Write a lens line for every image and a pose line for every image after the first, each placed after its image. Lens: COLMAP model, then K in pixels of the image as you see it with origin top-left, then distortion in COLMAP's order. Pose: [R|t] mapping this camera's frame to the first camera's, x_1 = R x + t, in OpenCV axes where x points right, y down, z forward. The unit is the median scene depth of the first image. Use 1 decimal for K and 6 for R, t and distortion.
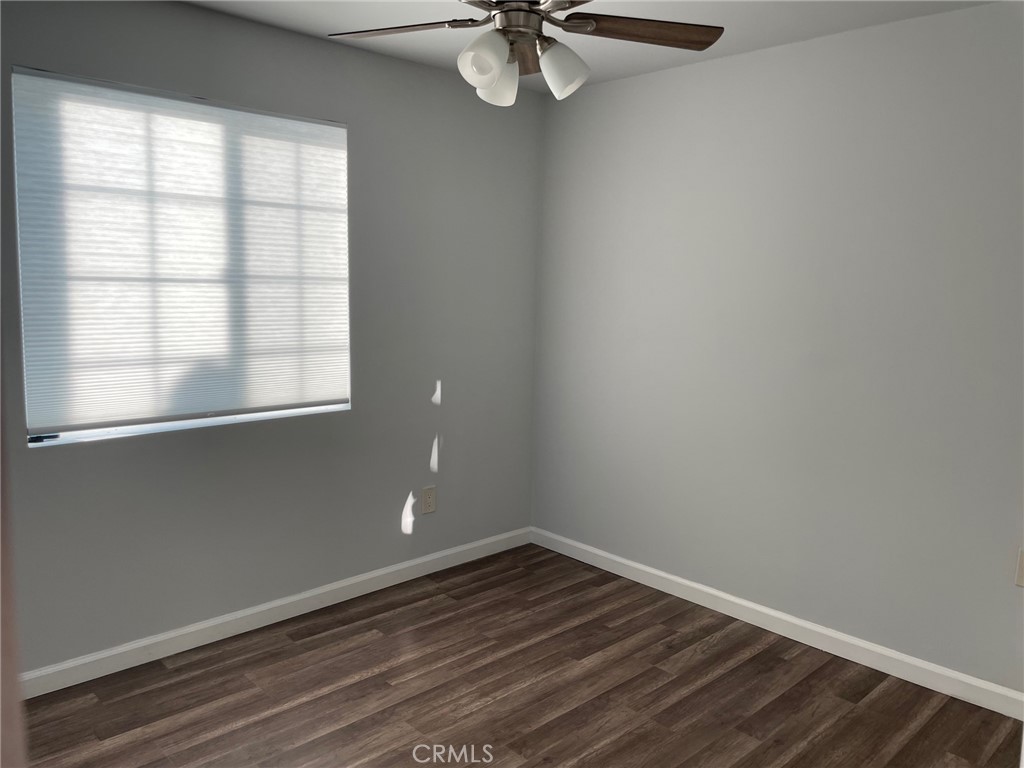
lens RADIAL K [[780.6, 0, 513.2], [0, 780.6, 368.2], [0, 0, 1]] dist [0.087563, -0.119783]
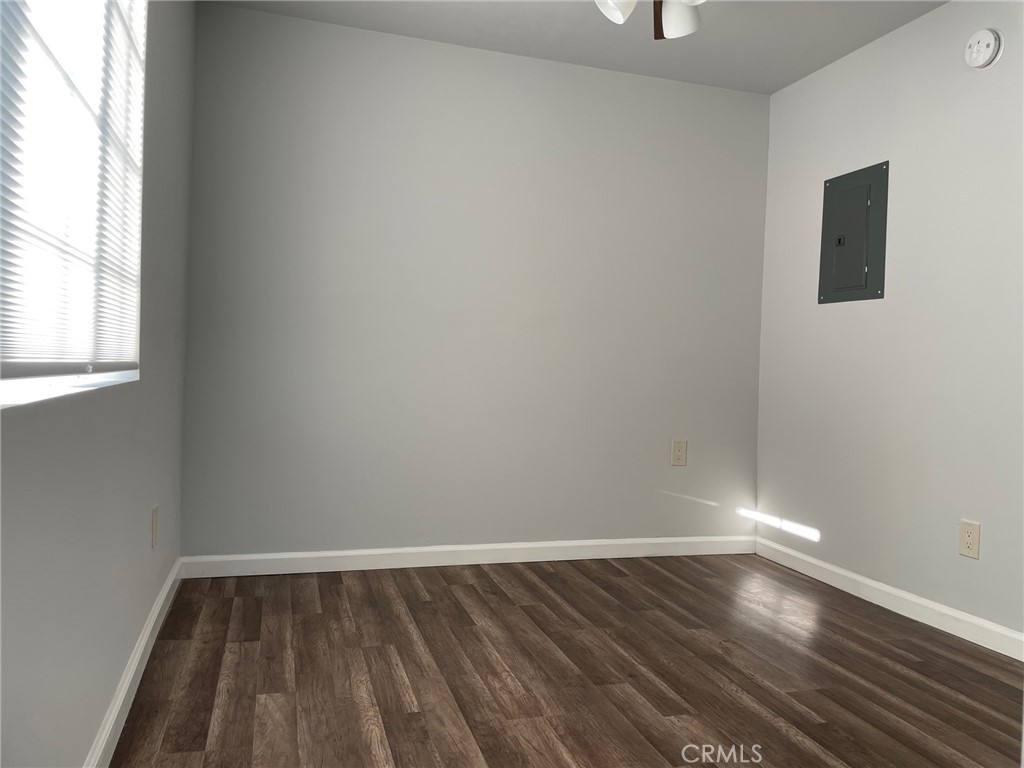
lens RADIAL K [[780.6, 0, 515.6], [0, 780.6, 376.4], [0, 0, 1]] dist [0.087563, -0.119783]
pose [[0.447974, -0.019644, 0.893831, -0.730992], [0.075342, 0.997032, -0.015848, 0.095401], [-0.890866, 0.074442, 0.448124, 0.522421]]
